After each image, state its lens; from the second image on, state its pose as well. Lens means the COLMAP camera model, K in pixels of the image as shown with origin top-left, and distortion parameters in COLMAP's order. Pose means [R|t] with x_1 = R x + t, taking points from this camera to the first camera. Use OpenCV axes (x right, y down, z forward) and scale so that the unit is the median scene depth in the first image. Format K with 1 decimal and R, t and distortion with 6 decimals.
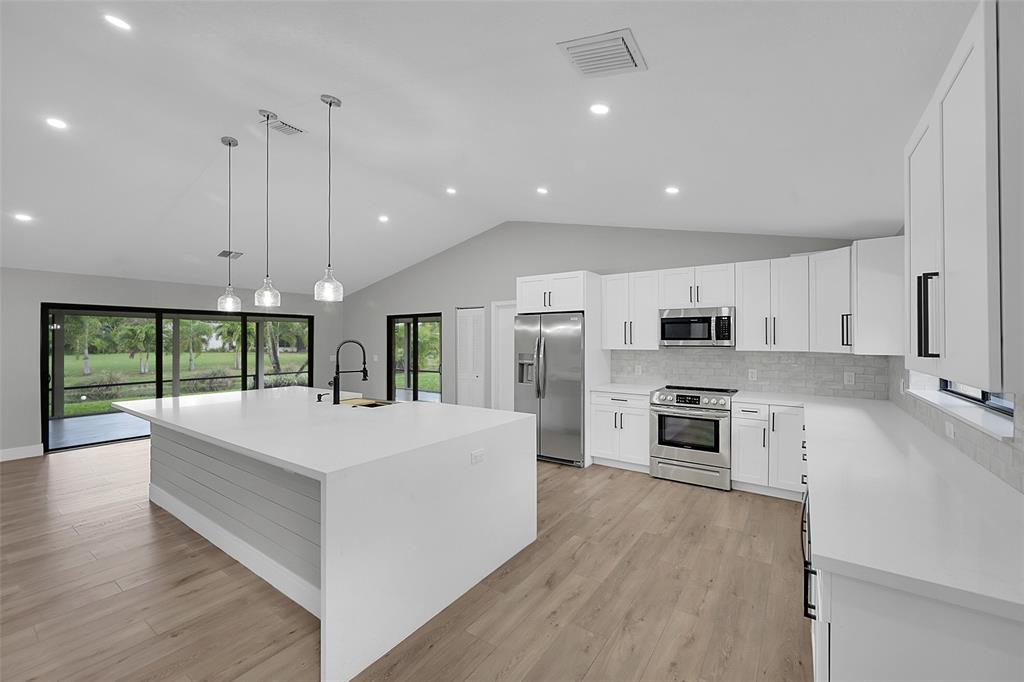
lens RADIAL K [[407.6, 0, 508.4], [0, 407.6, 338.8], [0, 0, 1]] dist [-0.003796, 0.000640]
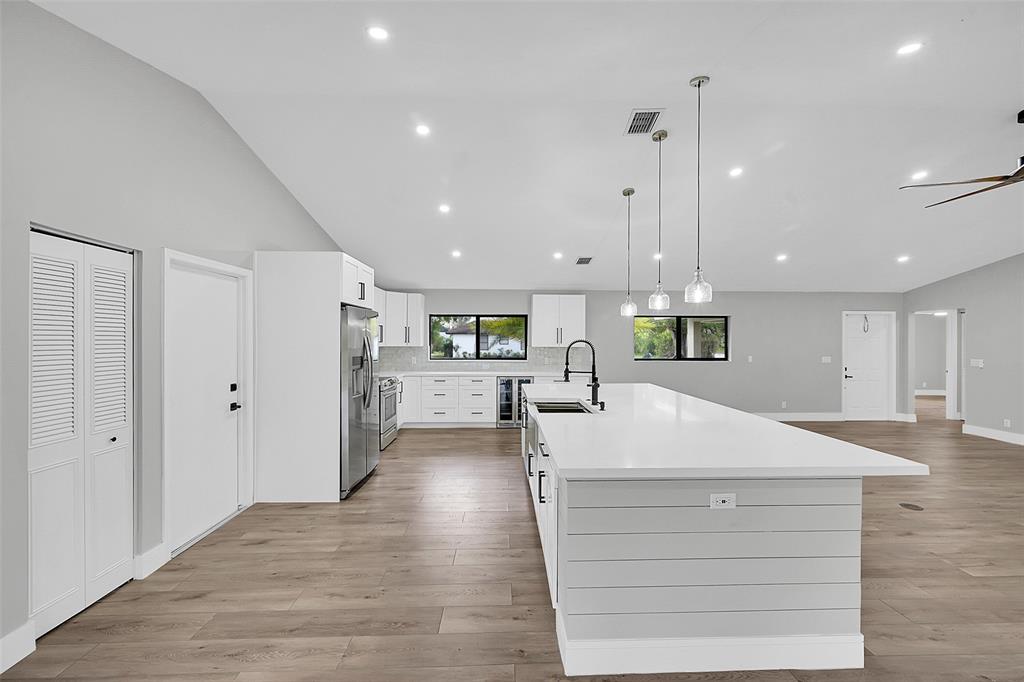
lens RADIAL K [[411.1, 0, 515.4], [0, 411.1, 340.2], [0, 0, 1]] dist [0.003728, 0.000235]
pose [[-0.611257, -0.000610, 0.791432, -0.820908], [-0.004461, 0.999986, -0.002674, 0.005678], [-0.791420, -0.005165, -0.611251, 1.338288]]
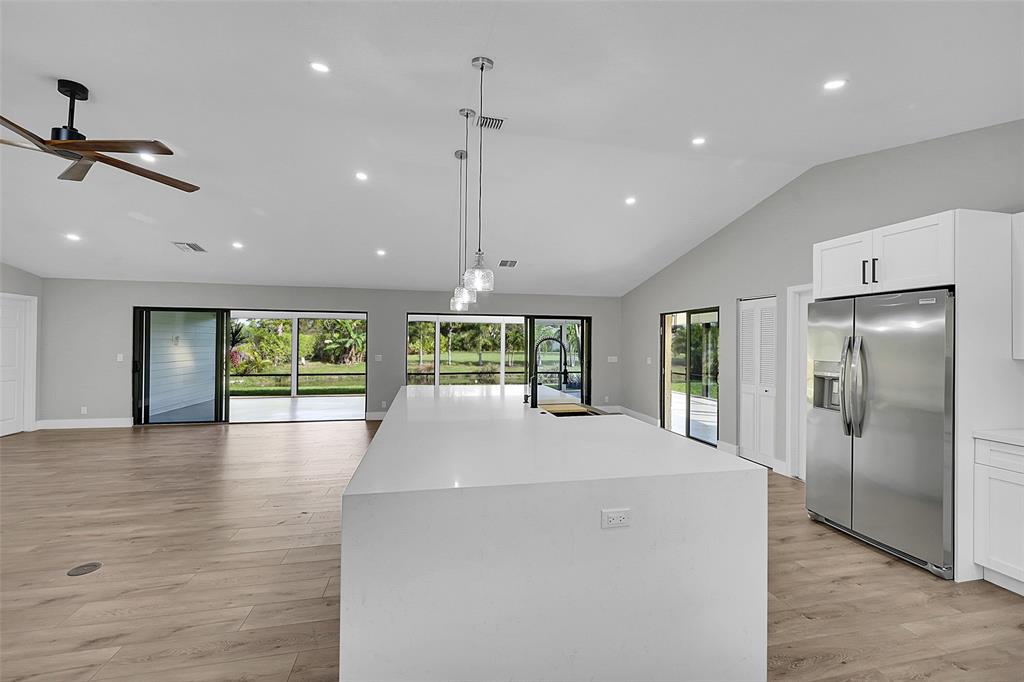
lens RADIAL K [[407.6, 0, 514.4], [0, 407.6, 341.3], [0, 0, 1]] dist [-0.003796, 0.000640]
pose [[0.739804, 0.007577, -0.672780, 0.118144], [-0.008163, 0.999964, 0.002286, 0.007841], [0.672773, 0.003801, 0.739839, 0.227227]]
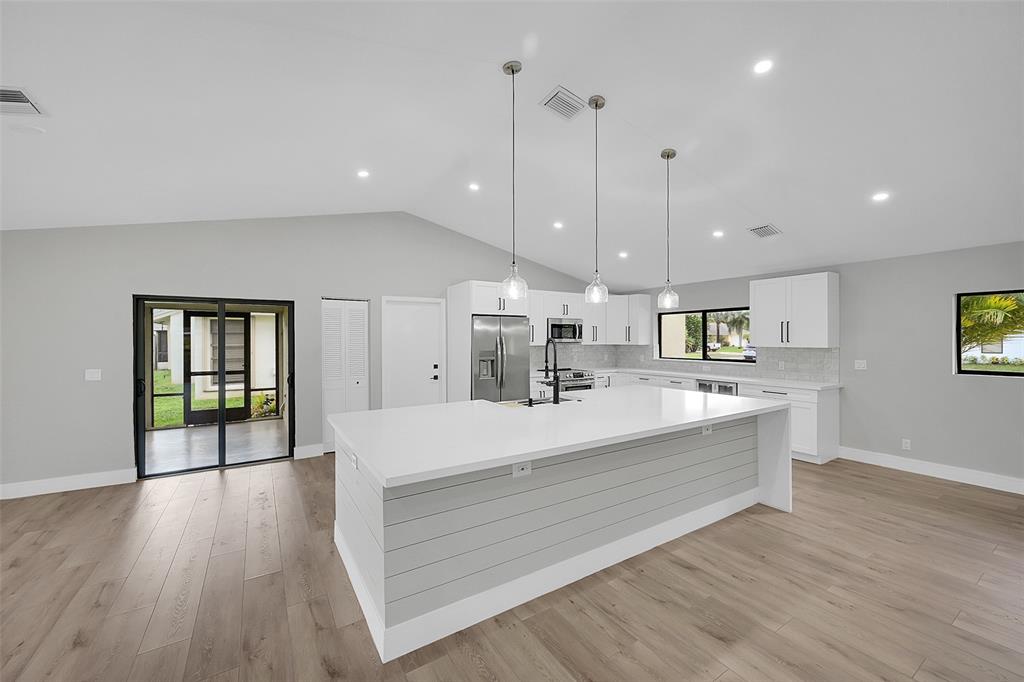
lens RADIAL K [[407.6, 0, 520.1], [0, 407.6, 338.8], [0, 0, 1]] dist [-0.003796, 0.000640]
pose [[0.372790, -0.000083, 0.927916, -1.025883], [-0.000881, 1.000000, 0.000443, 0.002830], [-0.927915, -0.000983, 0.372789, 0.537479]]
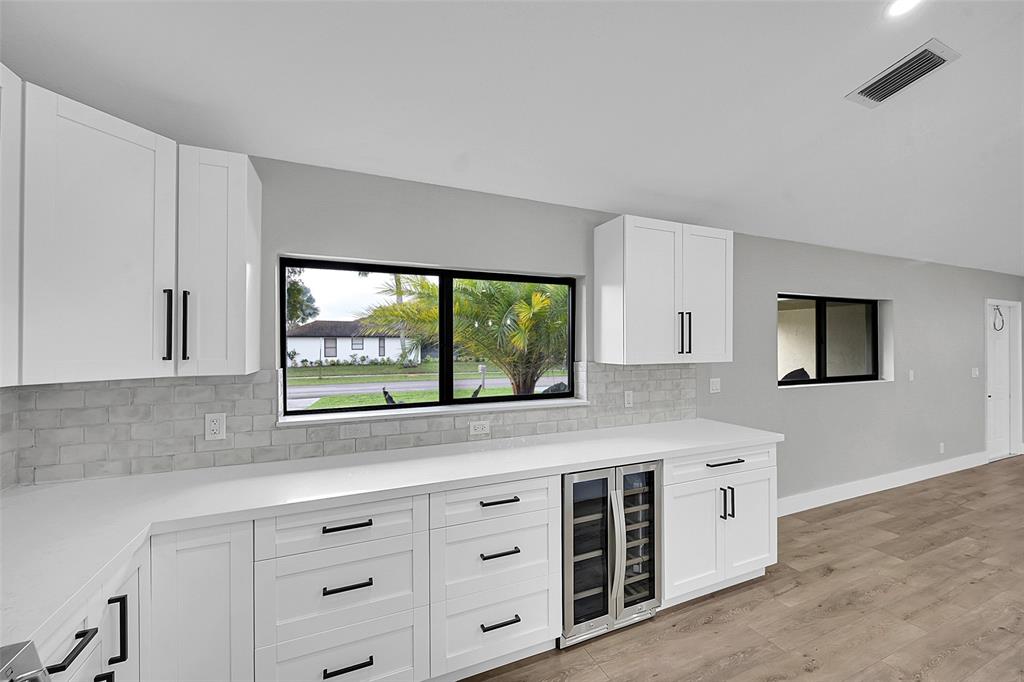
lens RADIAL K [[407.6, 0, 512.4], [0, 407.6, 341.4], [0, 0, 1]] dist [-0.003796, 0.000640]
pose [[-0.856230, 0.005782, 0.516563, 0.198552], [0.001714, 0.999964, -0.008352, 0.000237], [-0.516593, -0.006266, -0.856208, 0.878578]]
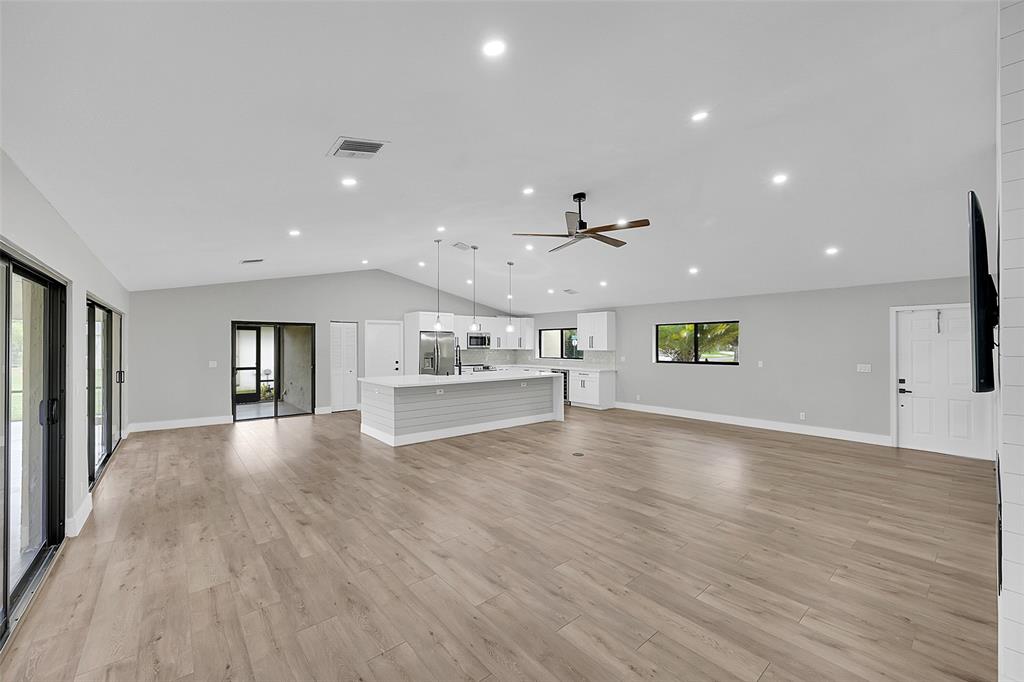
lens RADIAL K [[407.6, 0, 518.5], [0, 407.6, 342.4], [0, 0, 1]] dist [-0.003796, 0.000640]
pose [[0.250017, 0.008693, 0.968202, -1.837526], [-0.002863, 0.999962, -0.008239, 0.003742], [-0.968237, -0.000712, 0.250032, 0.117245]]
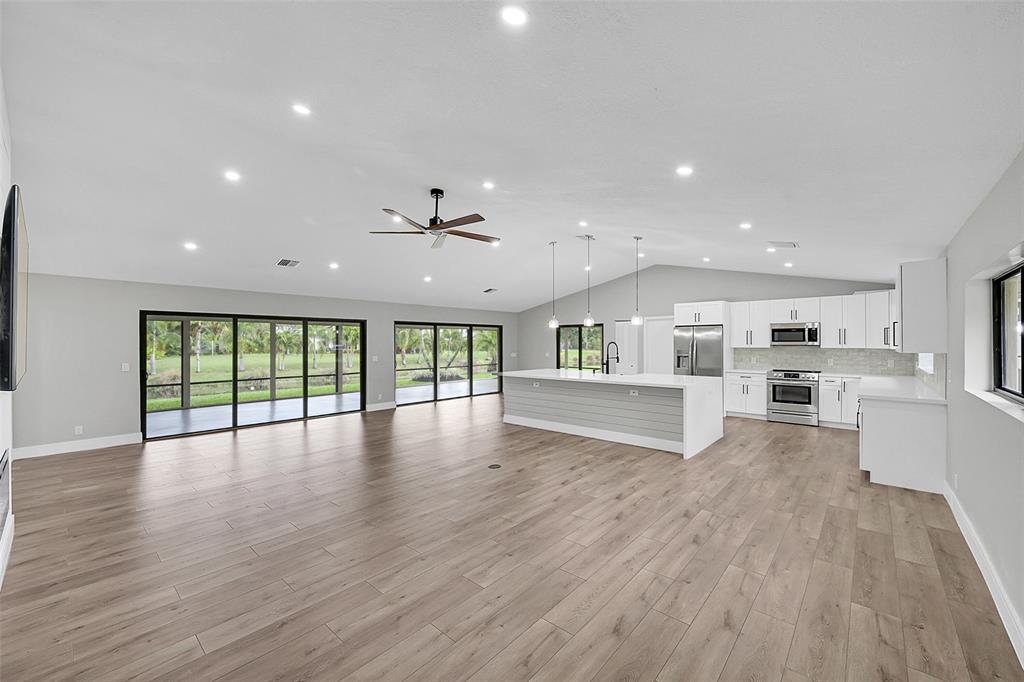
lens RADIAL K [[407.6, 0, 510.7], [0, 407.6, 340.9], [0, 0, 1]] dist [-0.003796, 0.000640]
pose [[0.994489, -0.000983, -0.104837, -0.511851], [0.000892, 0.999999, -0.000916, 0.000377], [0.104838, 0.000817, 0.994489, -0.769623]]
